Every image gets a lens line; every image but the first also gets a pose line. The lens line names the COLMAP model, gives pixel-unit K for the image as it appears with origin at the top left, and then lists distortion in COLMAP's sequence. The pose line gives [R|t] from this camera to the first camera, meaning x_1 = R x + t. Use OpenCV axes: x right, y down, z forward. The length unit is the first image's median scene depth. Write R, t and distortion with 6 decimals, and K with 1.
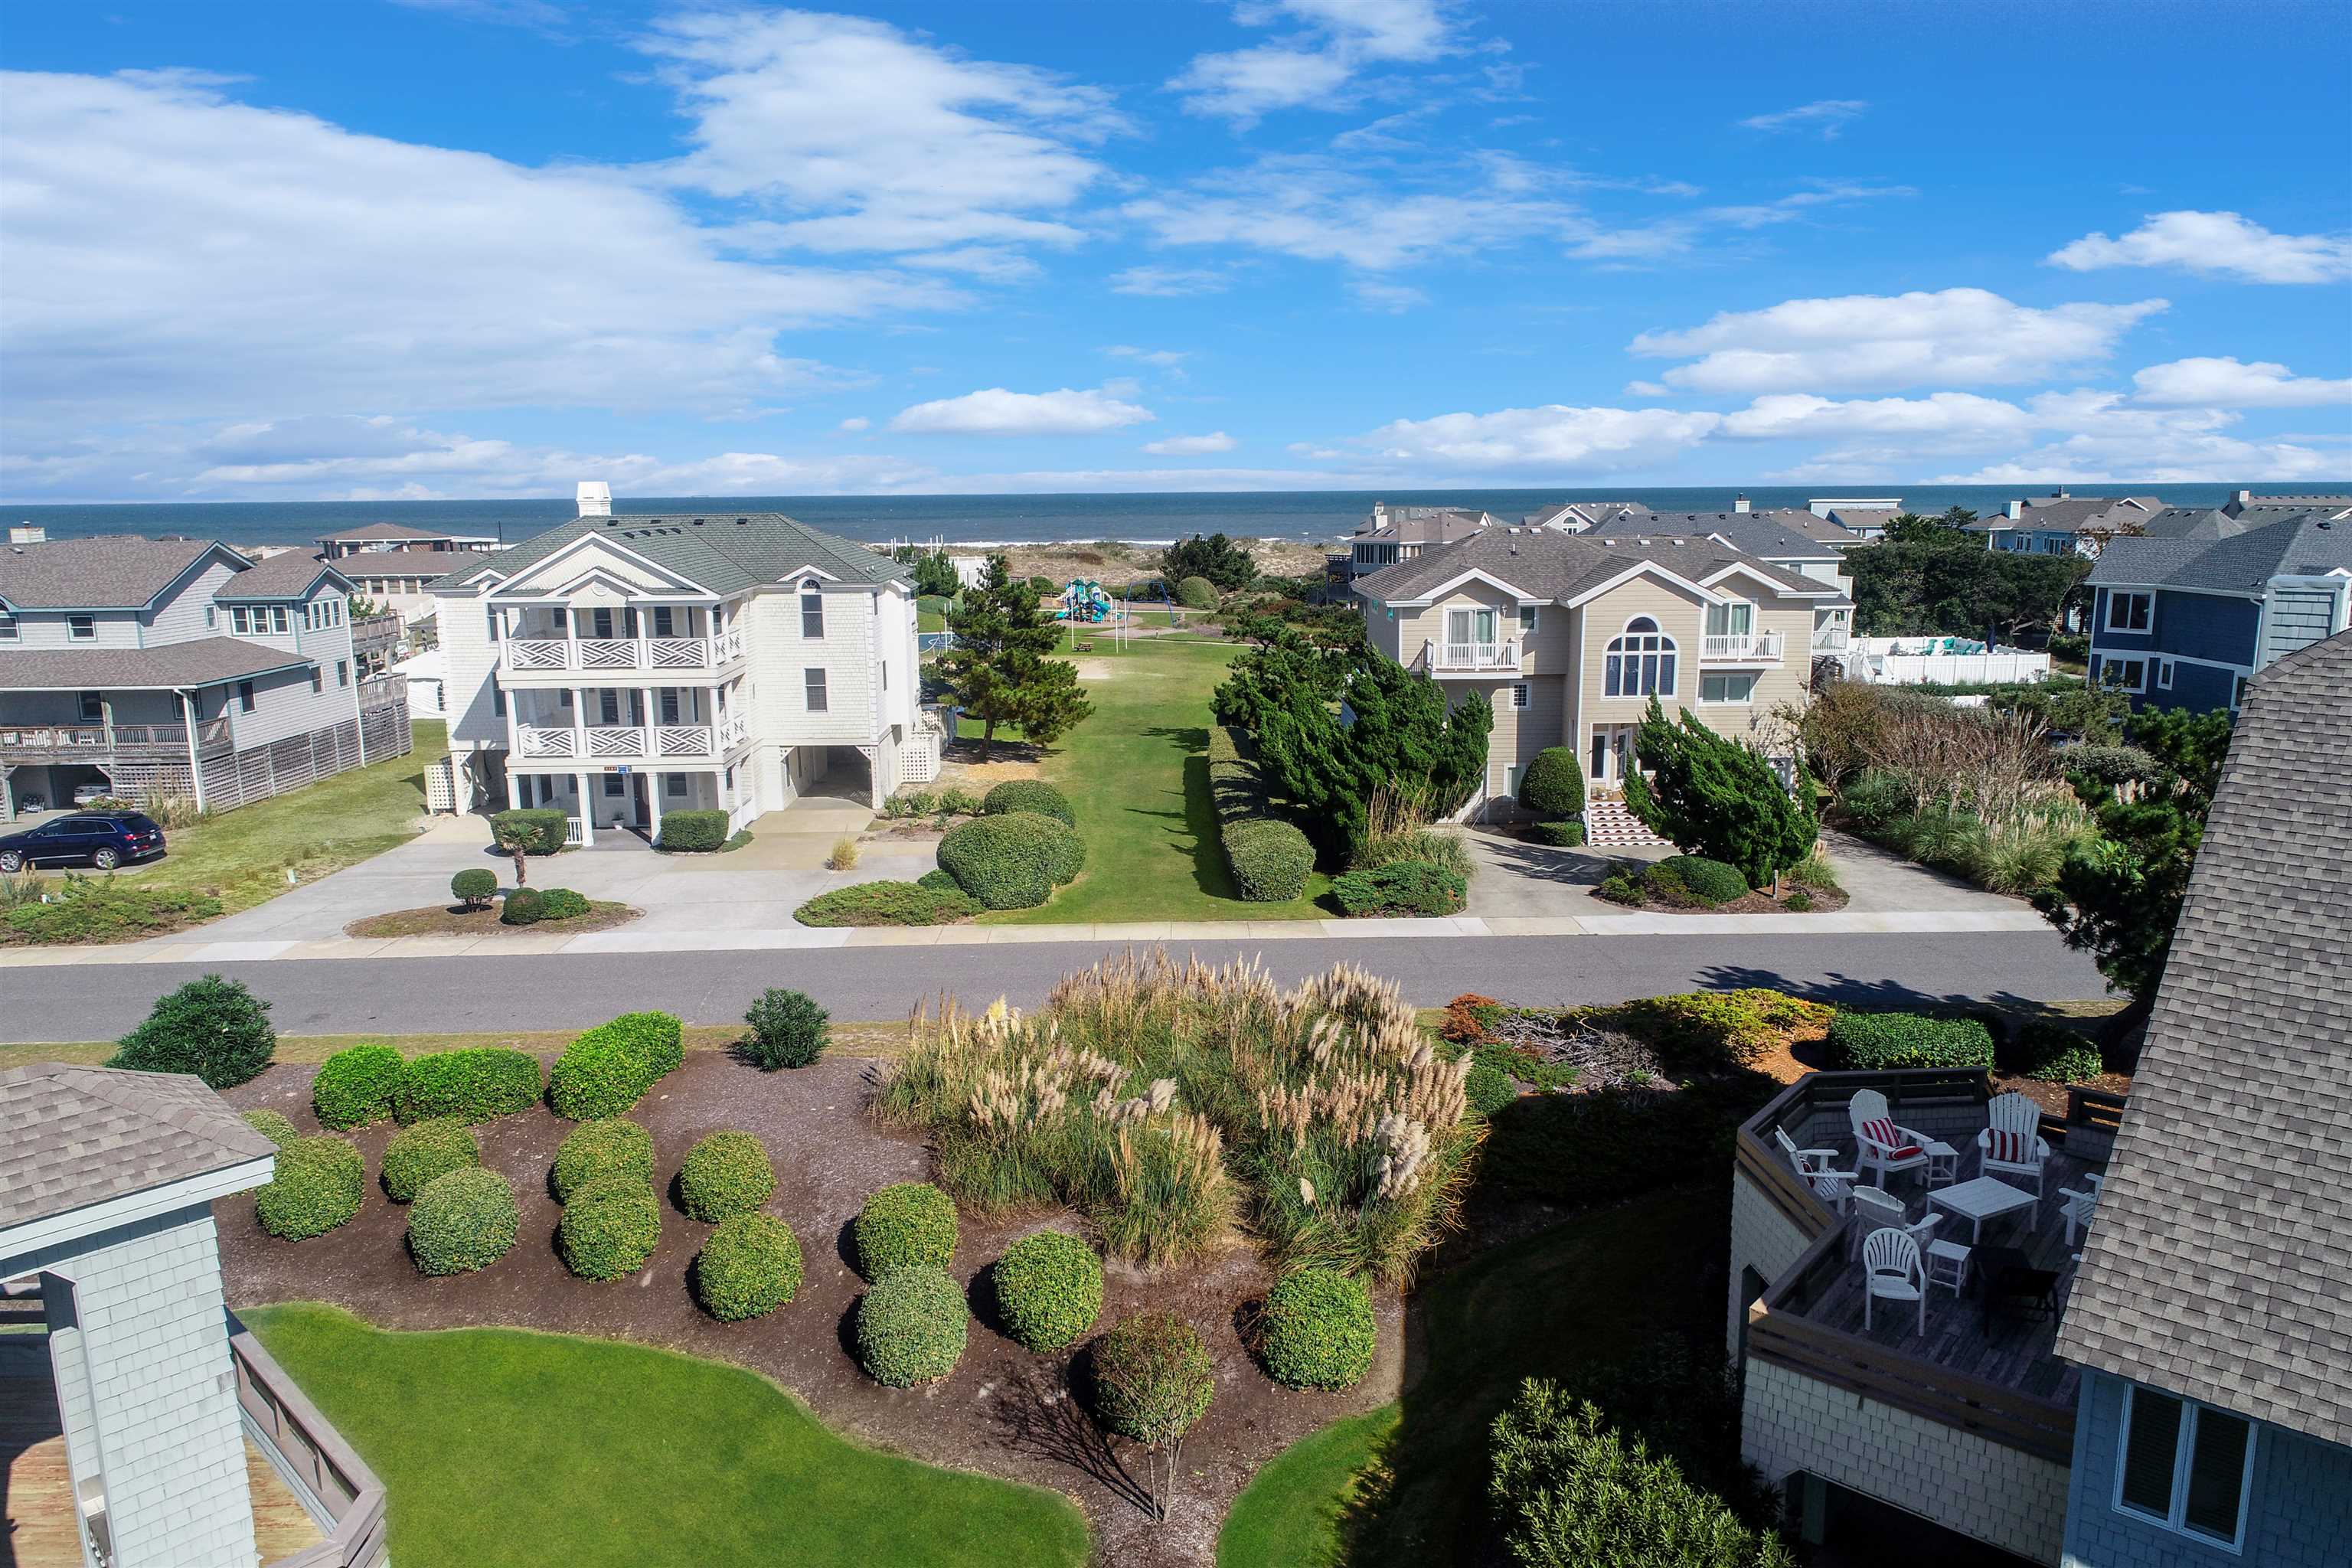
lens RADIAL K [[1683.5, 0, 1176.0], [0, 1683.5, 784.0], [0, 0, 1]] dist [-0.005012, -0.000924]
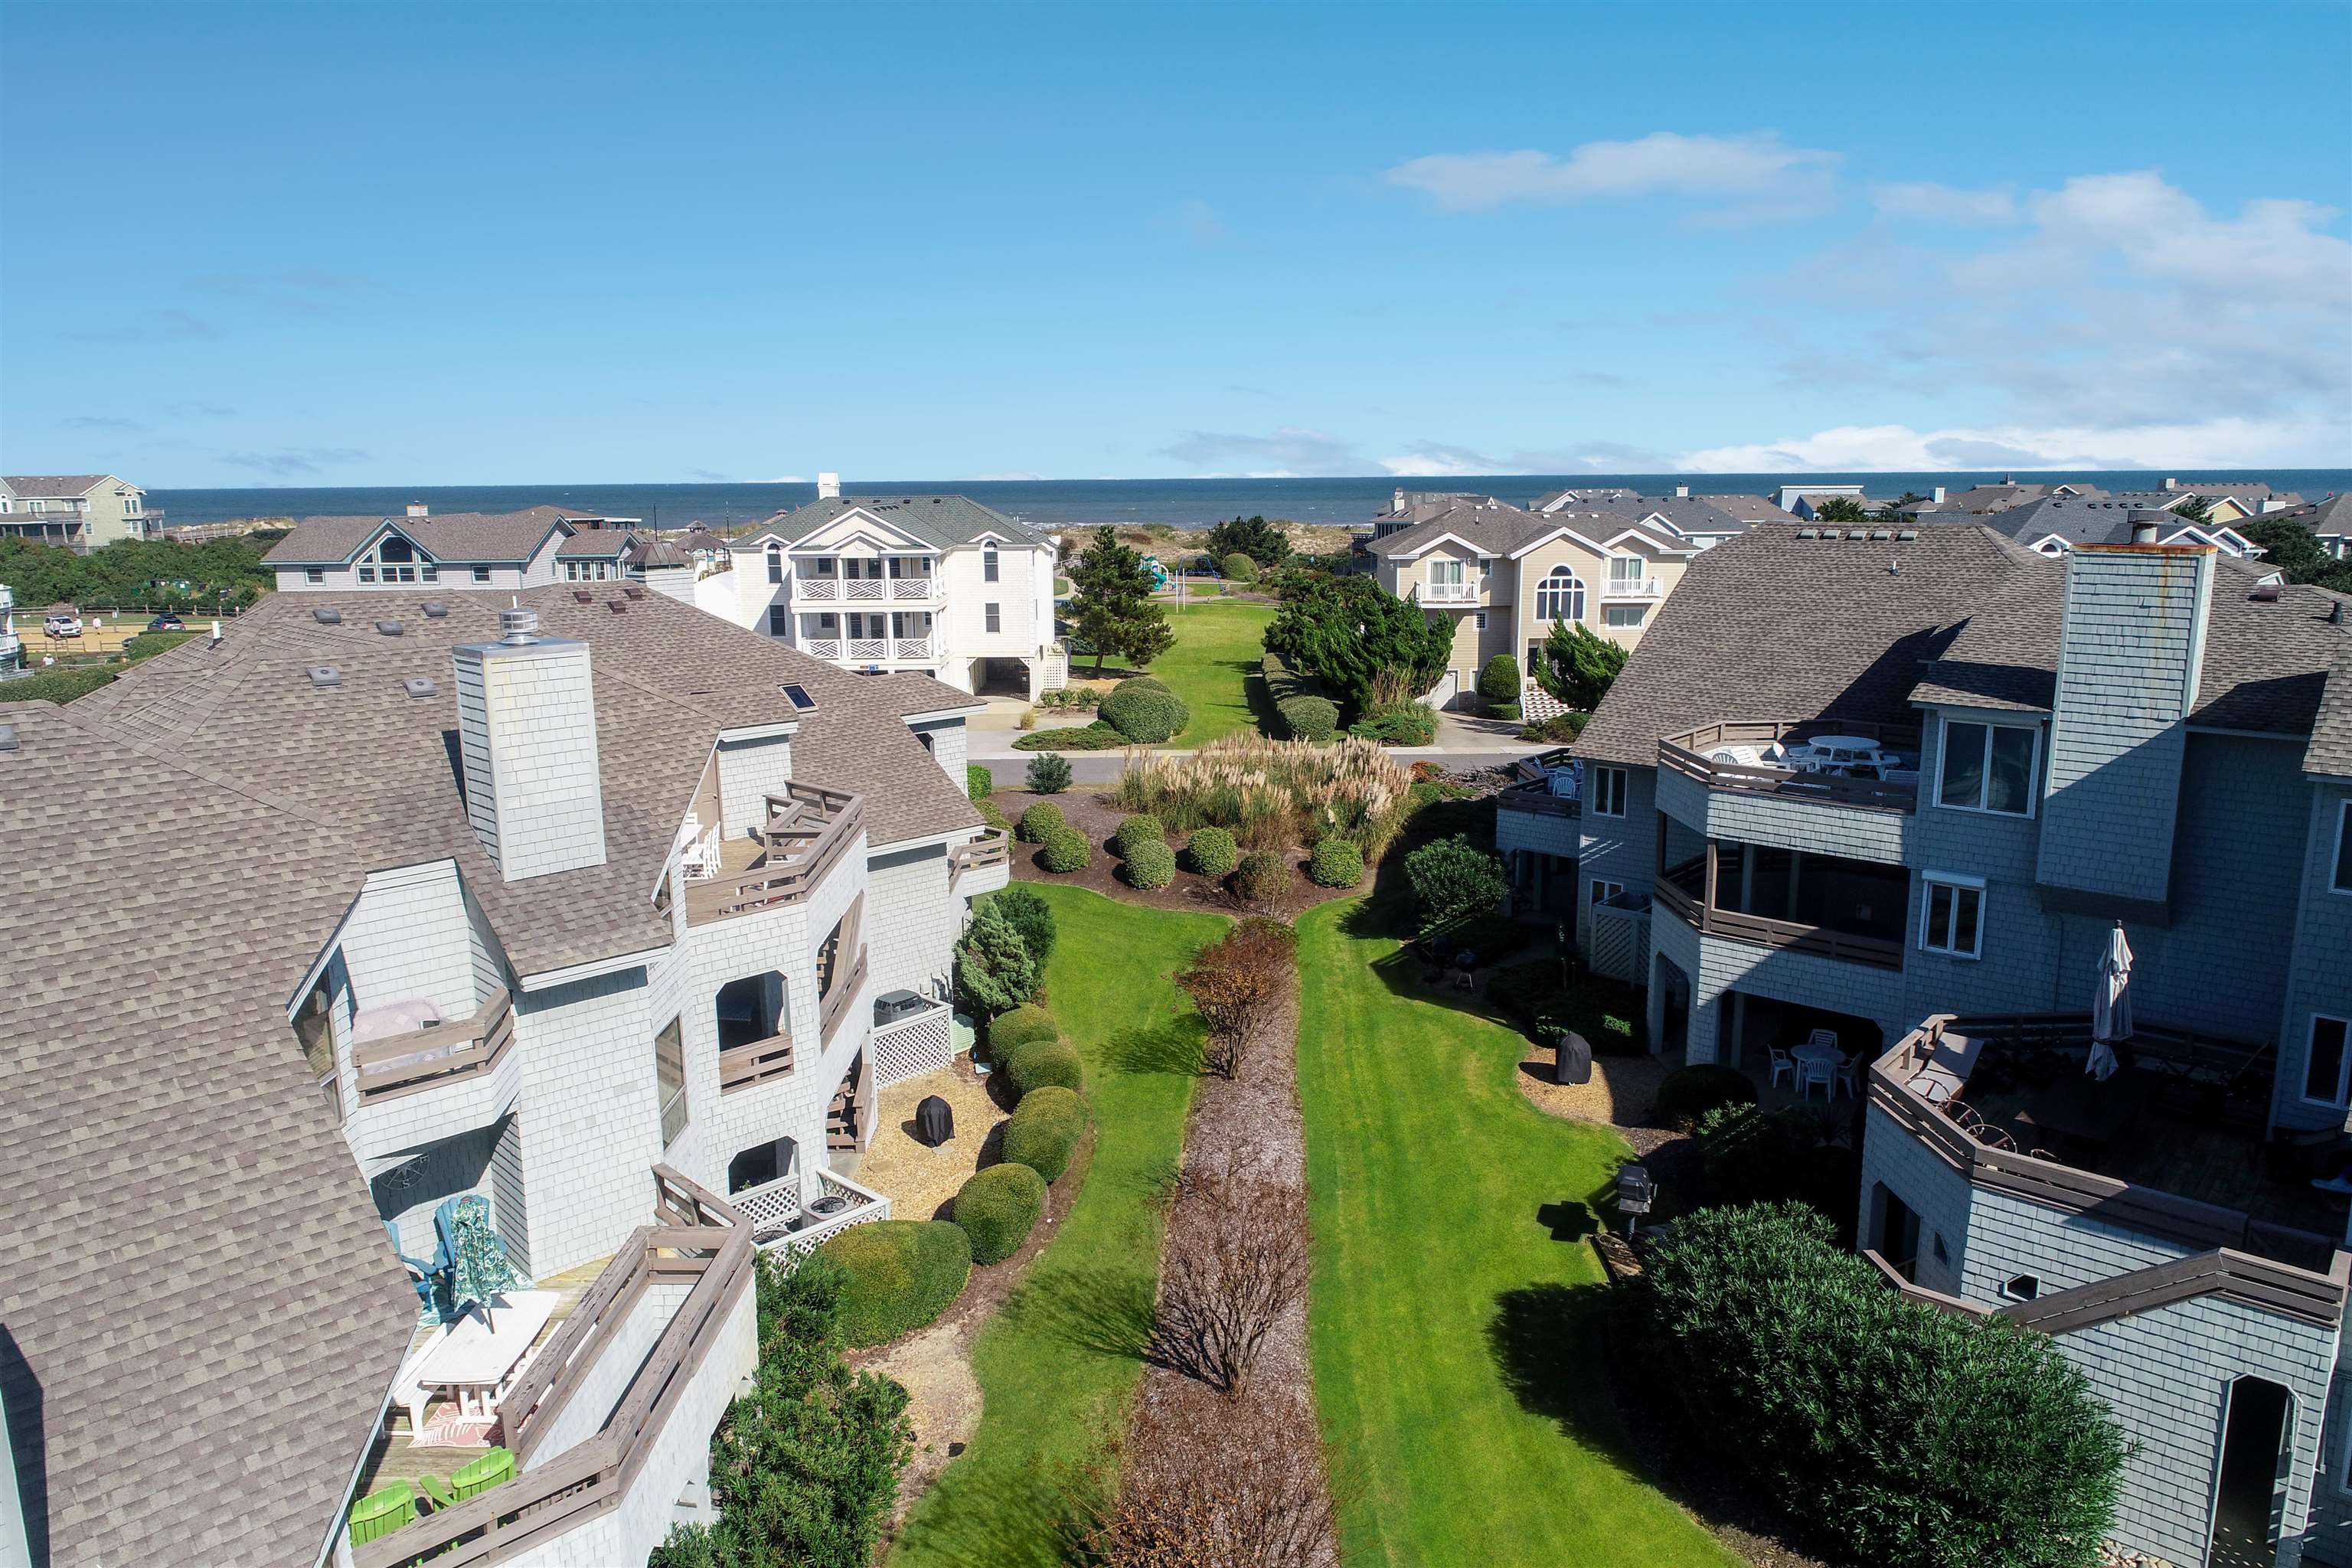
lens RADIAL K [[1591.4, 0, 1176.0], [0, 1591.4, 784.0], [0, 0, 1]] dist [-0.002201, 0.003958]
pose [[0.999760, 0.004718, -0.021378, -0.029086], [-0.004336, 0.999831, 0.017880, 0.065521], [0.021459, -0.017784, 0.999612, -0.387295]]
